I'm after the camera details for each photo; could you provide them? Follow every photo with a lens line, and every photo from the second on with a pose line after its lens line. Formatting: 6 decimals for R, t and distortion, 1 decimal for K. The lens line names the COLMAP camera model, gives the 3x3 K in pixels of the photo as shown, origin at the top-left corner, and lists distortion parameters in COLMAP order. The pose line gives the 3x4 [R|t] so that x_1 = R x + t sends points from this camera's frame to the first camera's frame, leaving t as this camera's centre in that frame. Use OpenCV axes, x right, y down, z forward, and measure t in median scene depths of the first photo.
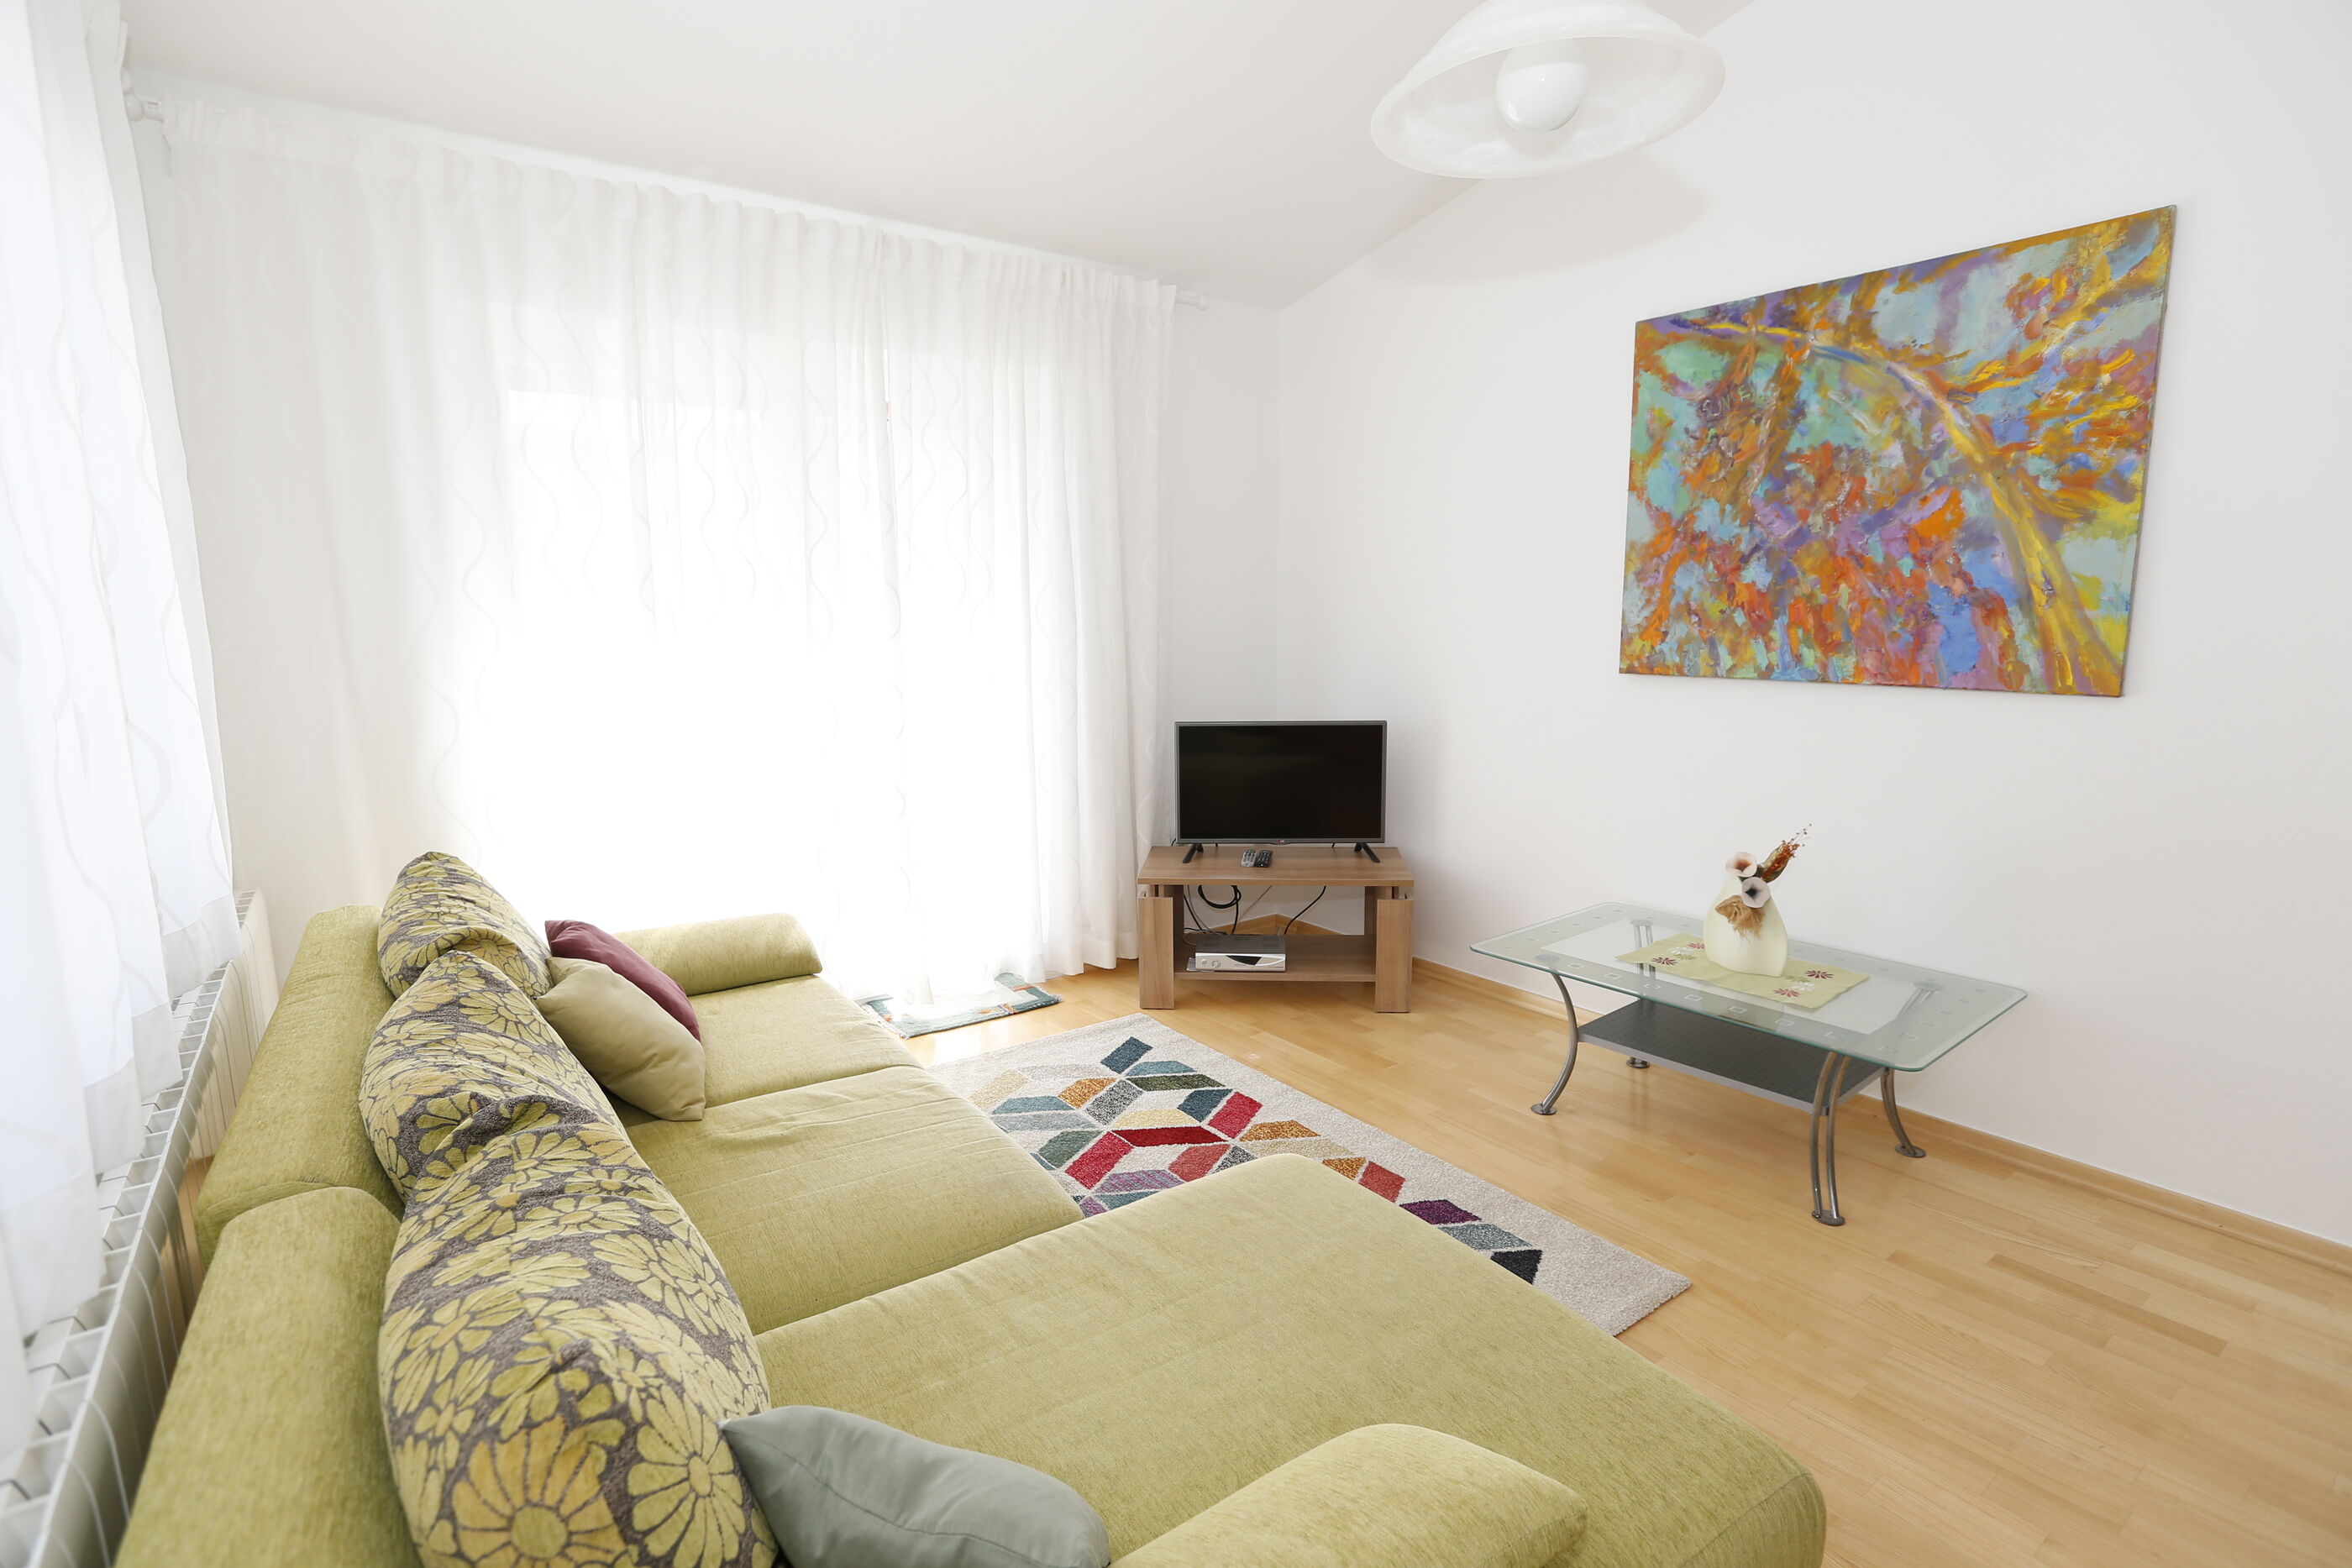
lens RADIAL K [[1147.1, 0, 1169.1], [0, 1147.1, 787.2], [0, 0, 1]] dist [-0.082914, 0.071282]
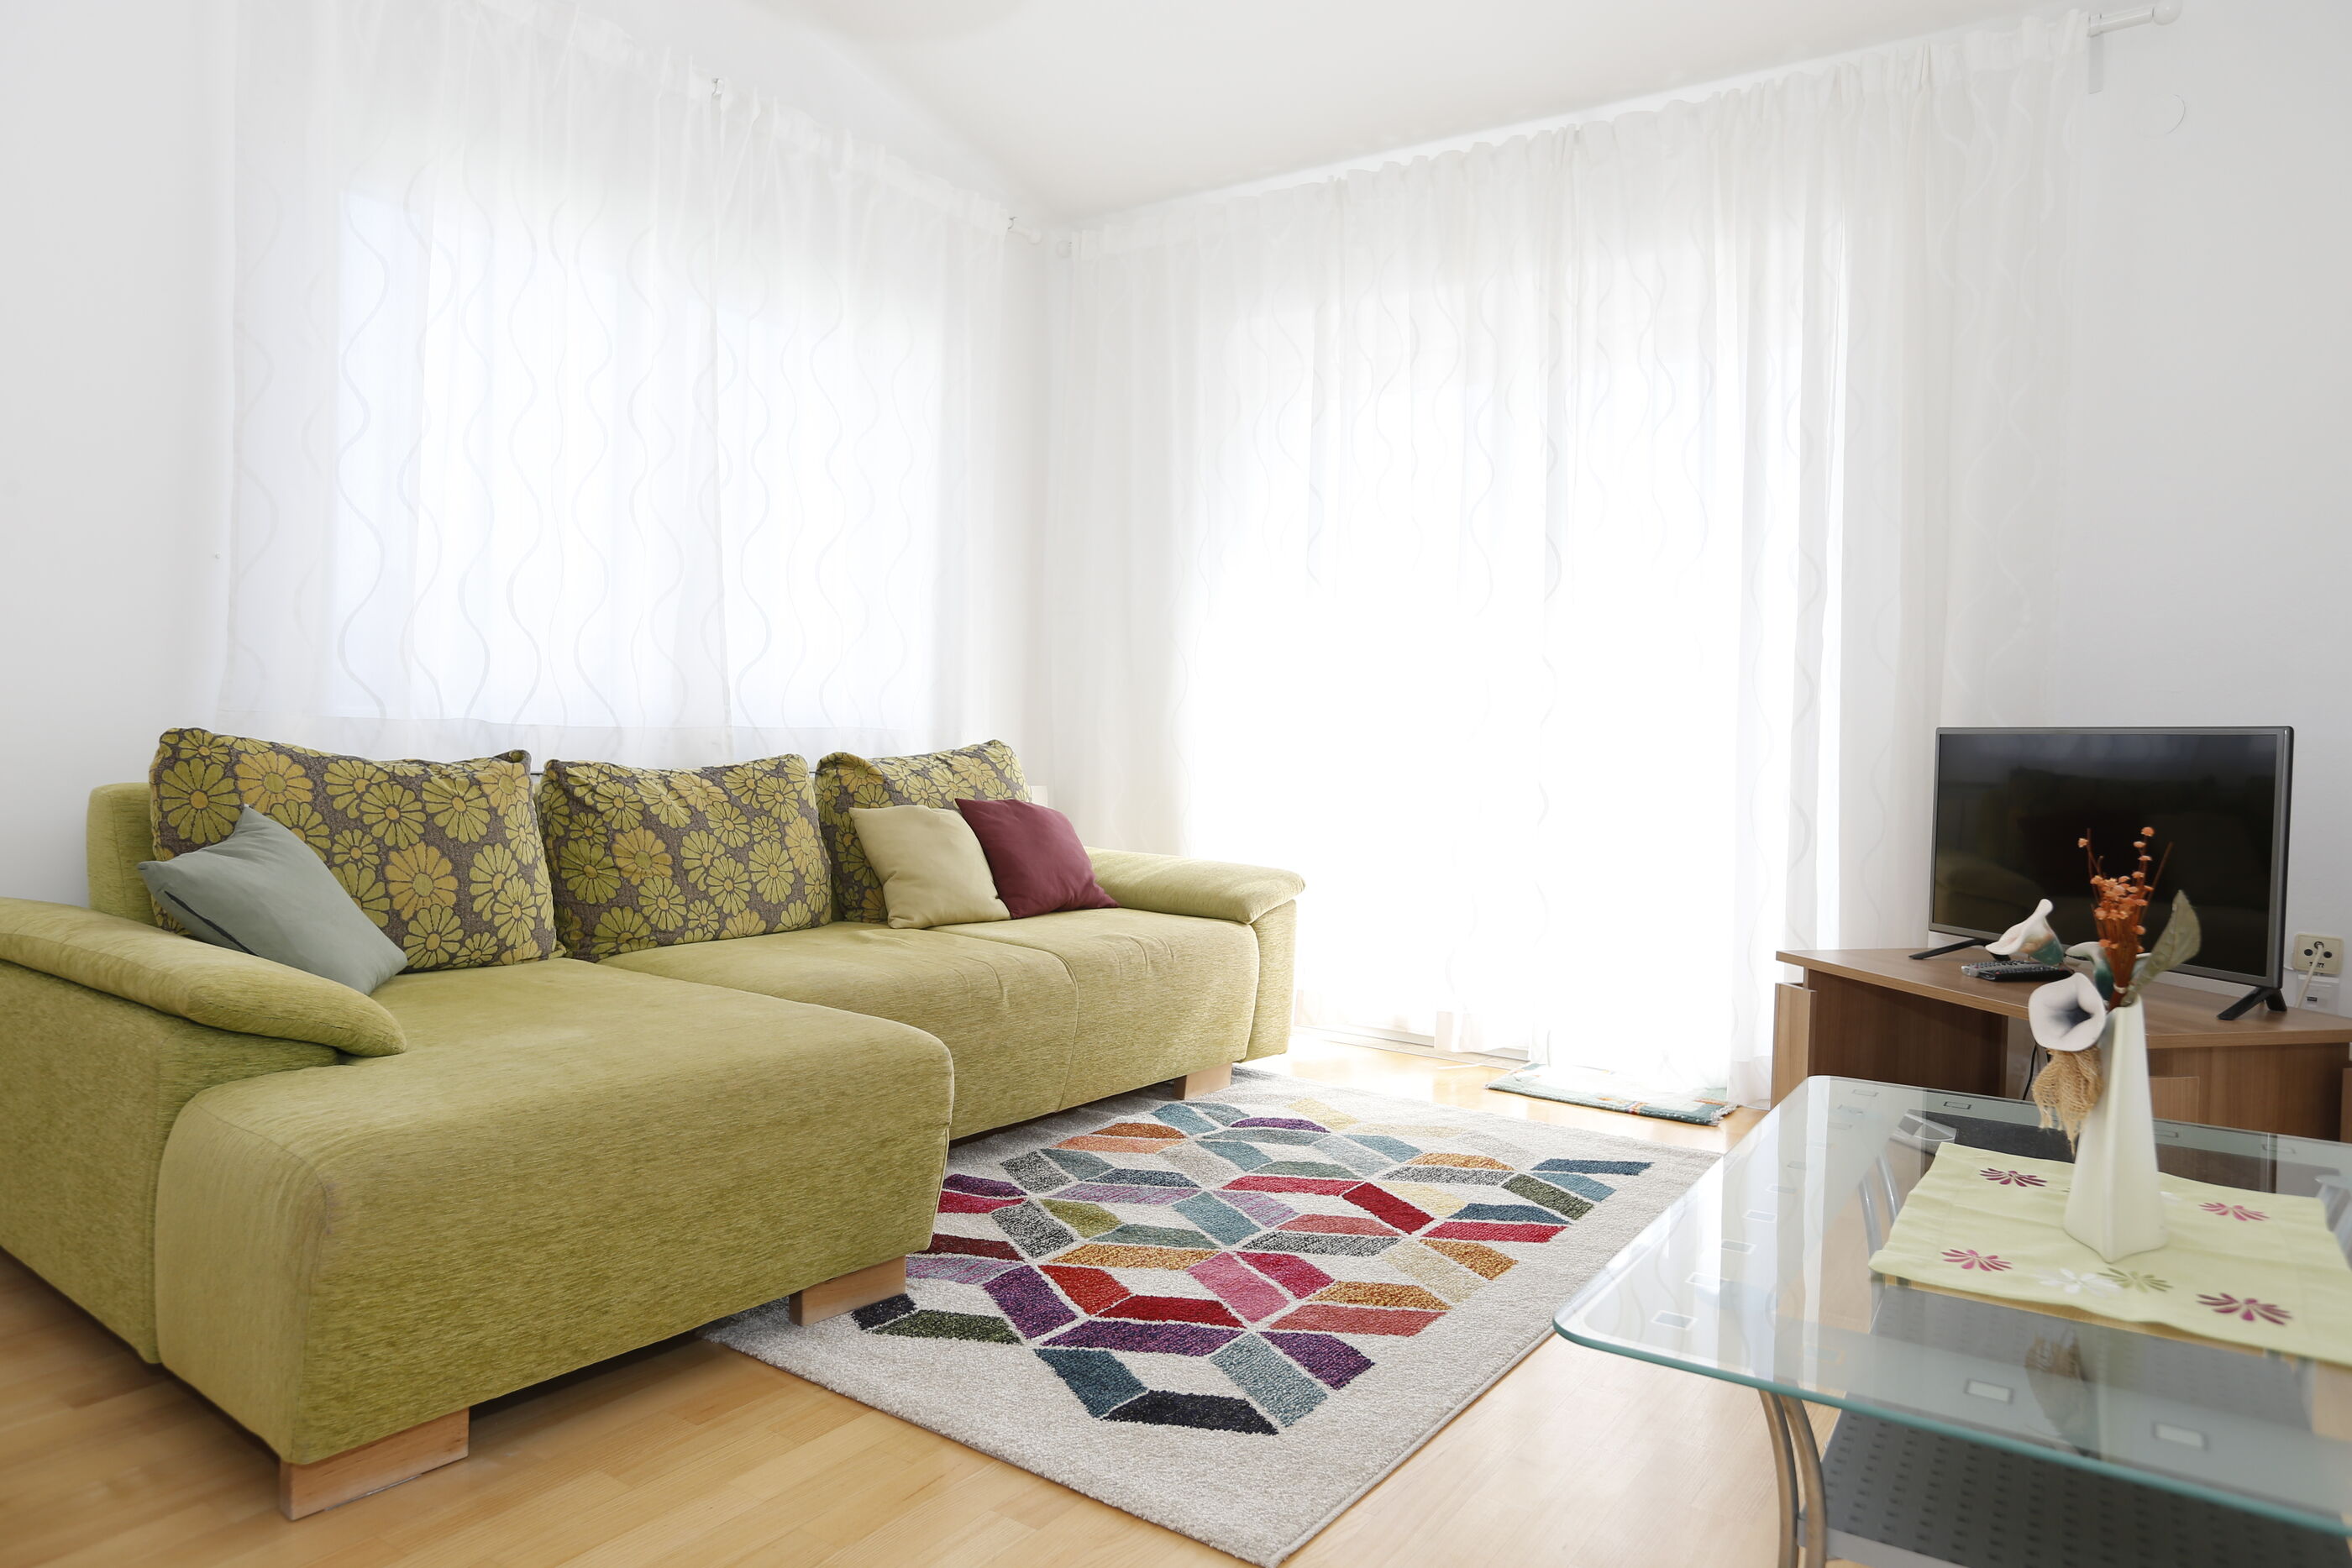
lens RADIAL K [[1474.8, 0, 1168.2], [0, 1474.8, 787.3], [0, 0, 1]] dist [-0.055563, 0.070967]
pose [[0.319842, 0.050116, -0.946144, 0.794135], [-0.176351, 0.984299, -0.007478, 0.068220], [0.930914, 0.169245, 0.323658, 0.490540]]
